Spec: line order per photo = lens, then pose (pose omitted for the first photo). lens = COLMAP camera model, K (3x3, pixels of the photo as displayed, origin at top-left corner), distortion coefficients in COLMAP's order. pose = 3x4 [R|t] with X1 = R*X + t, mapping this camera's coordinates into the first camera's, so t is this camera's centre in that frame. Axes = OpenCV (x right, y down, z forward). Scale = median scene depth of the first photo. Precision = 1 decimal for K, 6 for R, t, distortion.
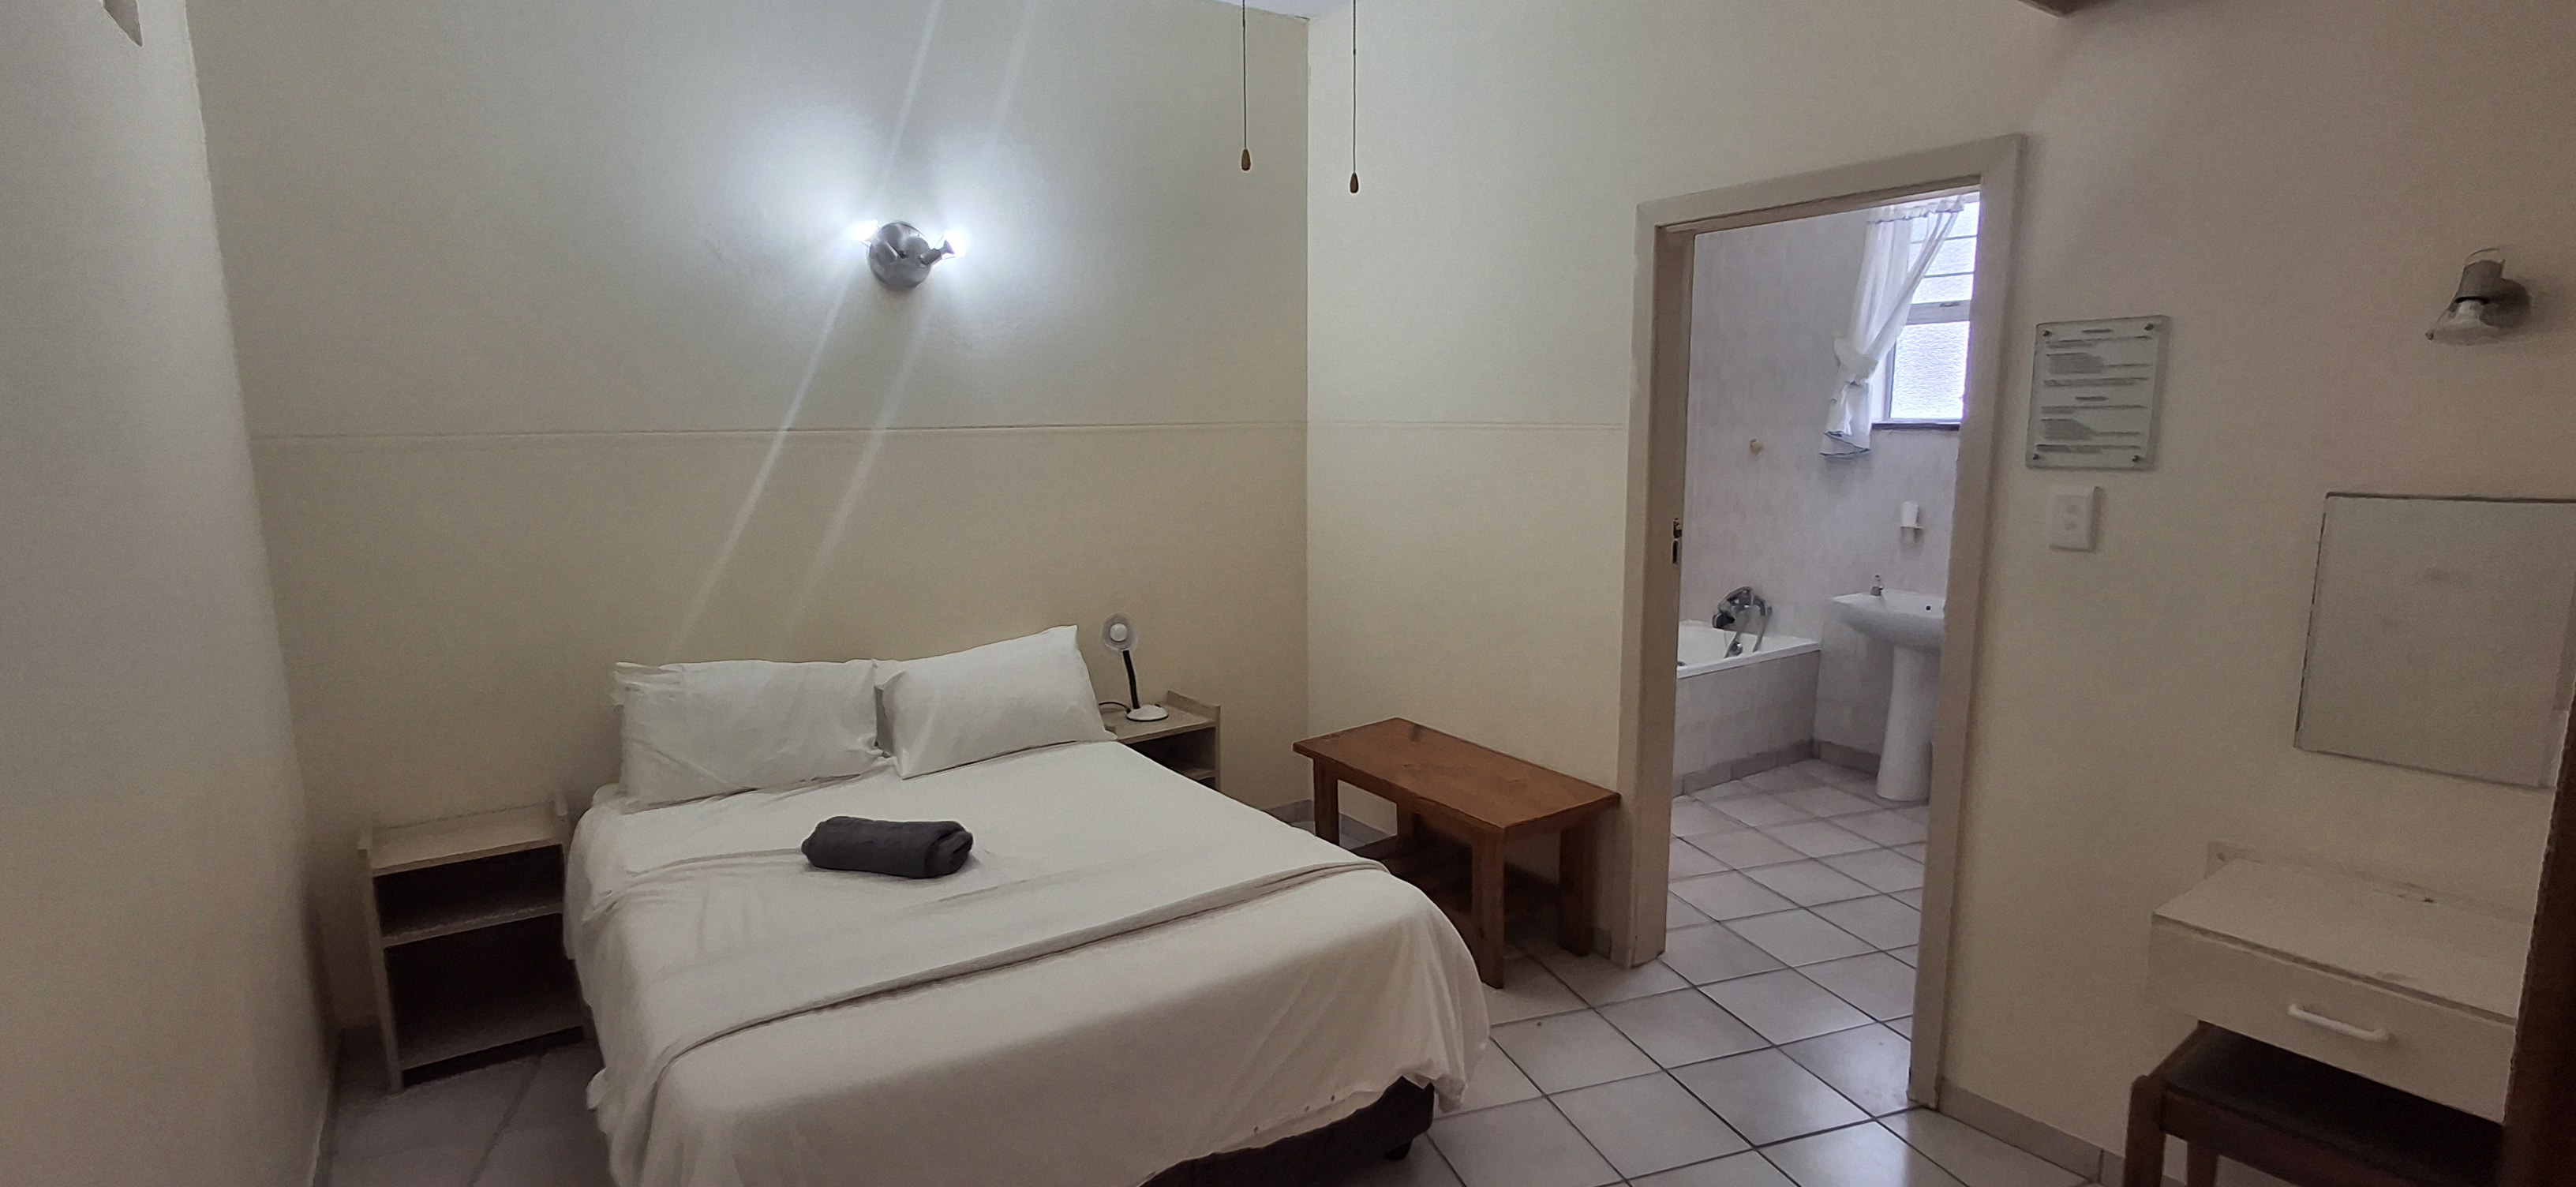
lens RADIAL K [[1190.5, 0, 1285.9], [0, 1190.5, 605.4], [0, 0, 1]] dist [0.005923, 0.003102]
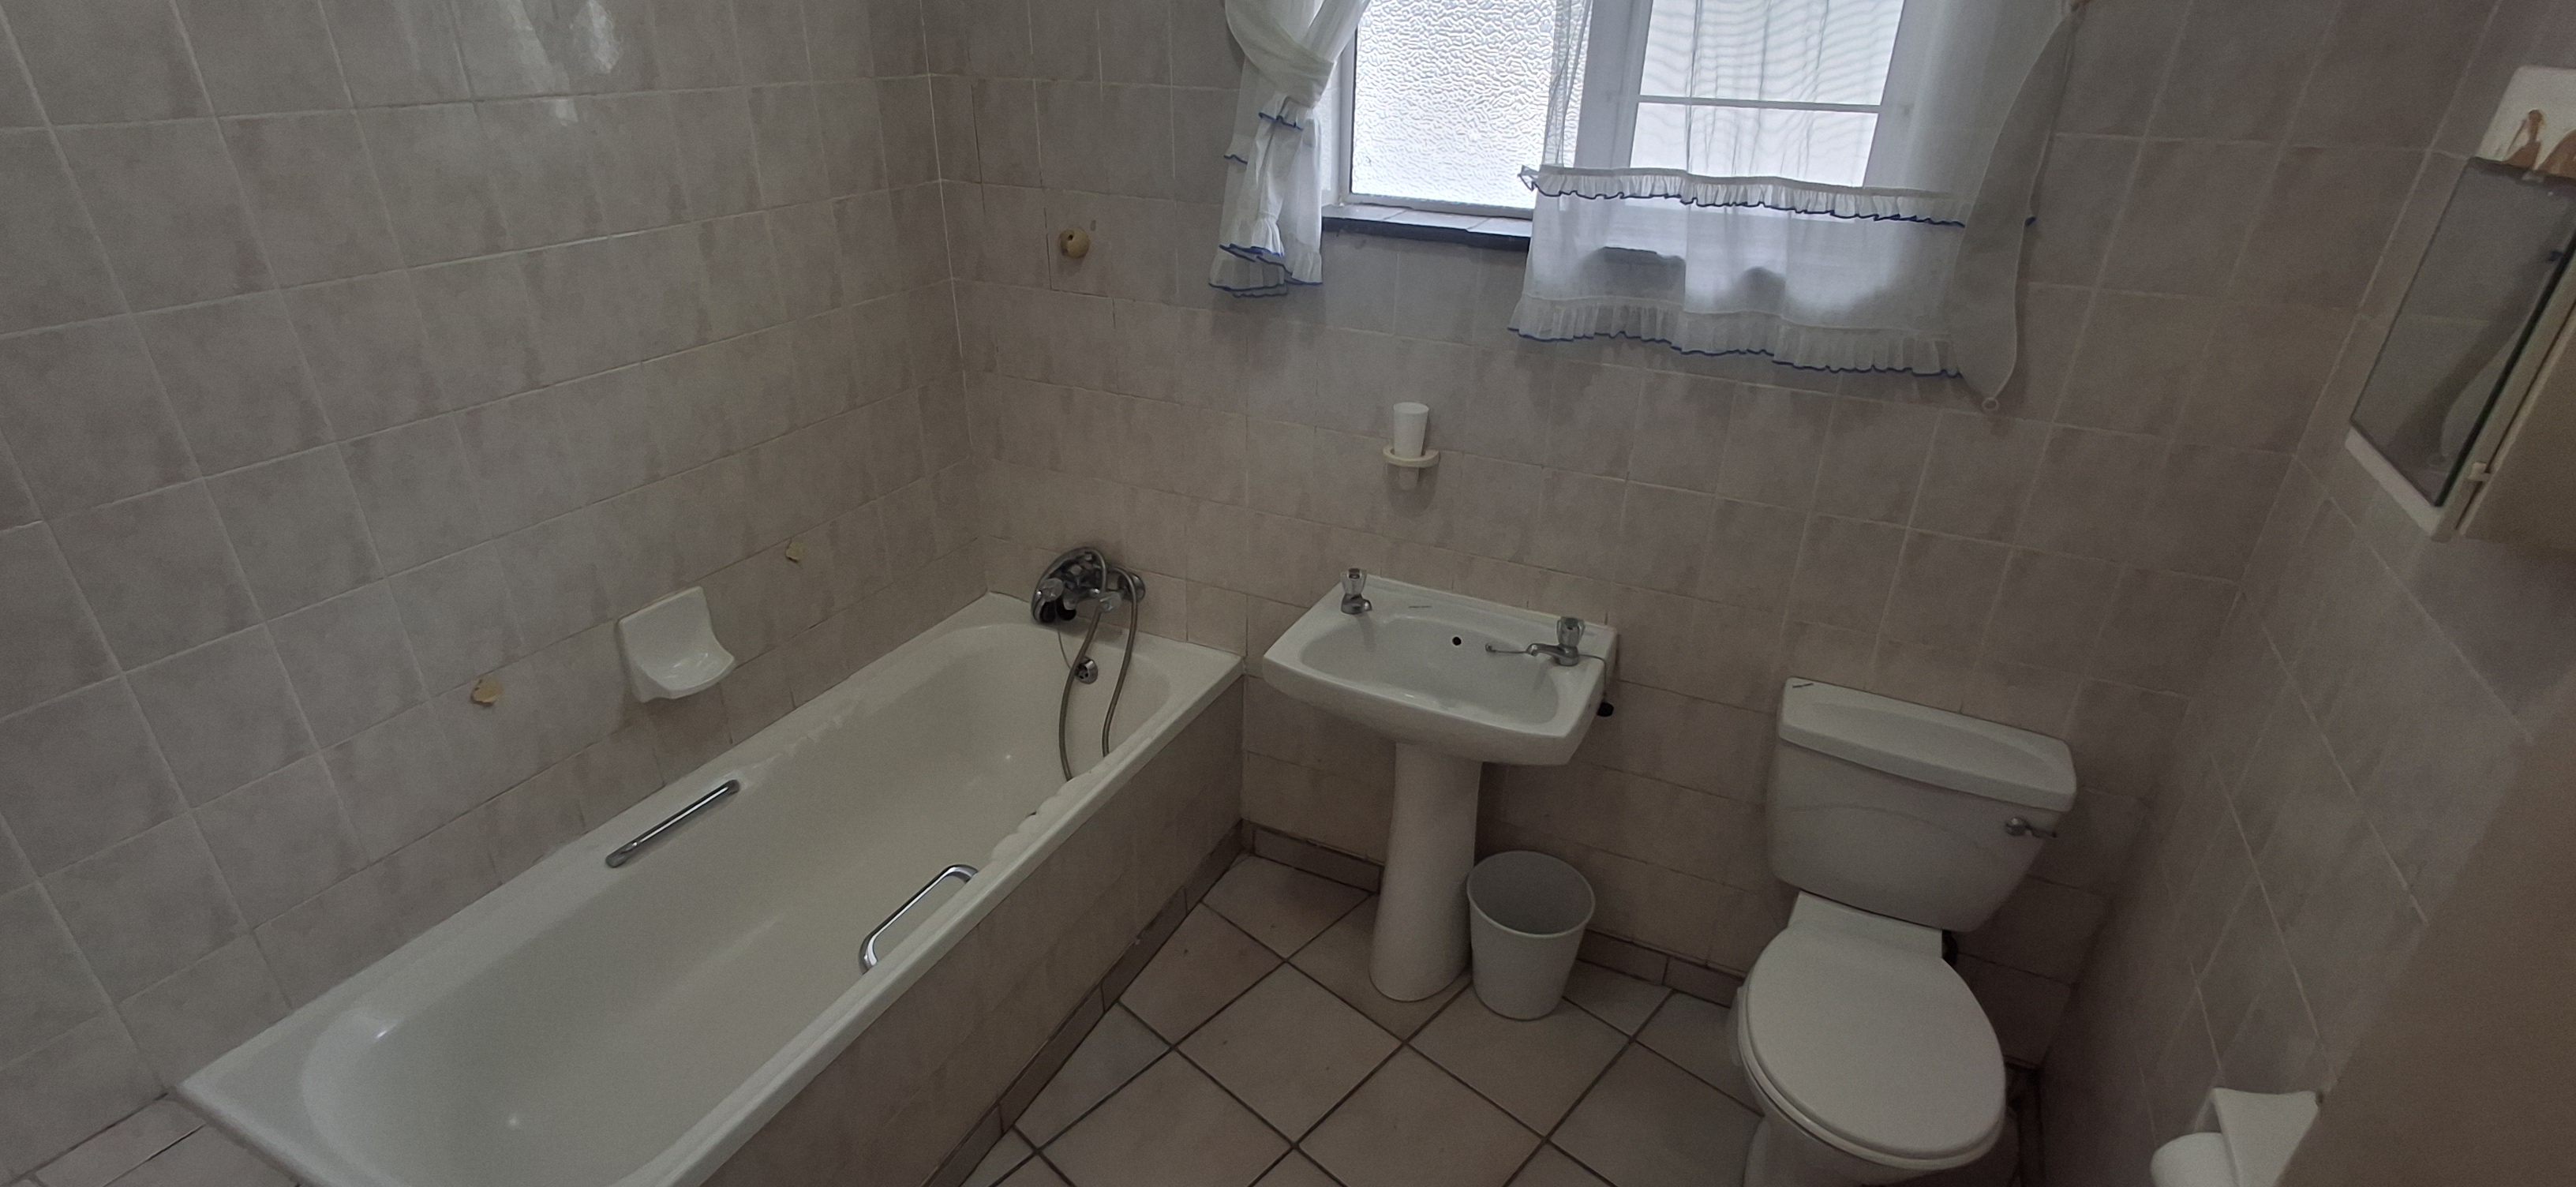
lens RADIAL K [[1190.5, 0, 1309.1], [0, 1190.5, 593.4], [0, 0, 1]] dist [0.005923, 0.003102]
pose [[0.865406, -0.208719, 0.455531, 0.286784], [0.054784, 0.943078, 0.328030, -0.177113], [-0.498067, -0.258923, 0.827579, 0.662557]]
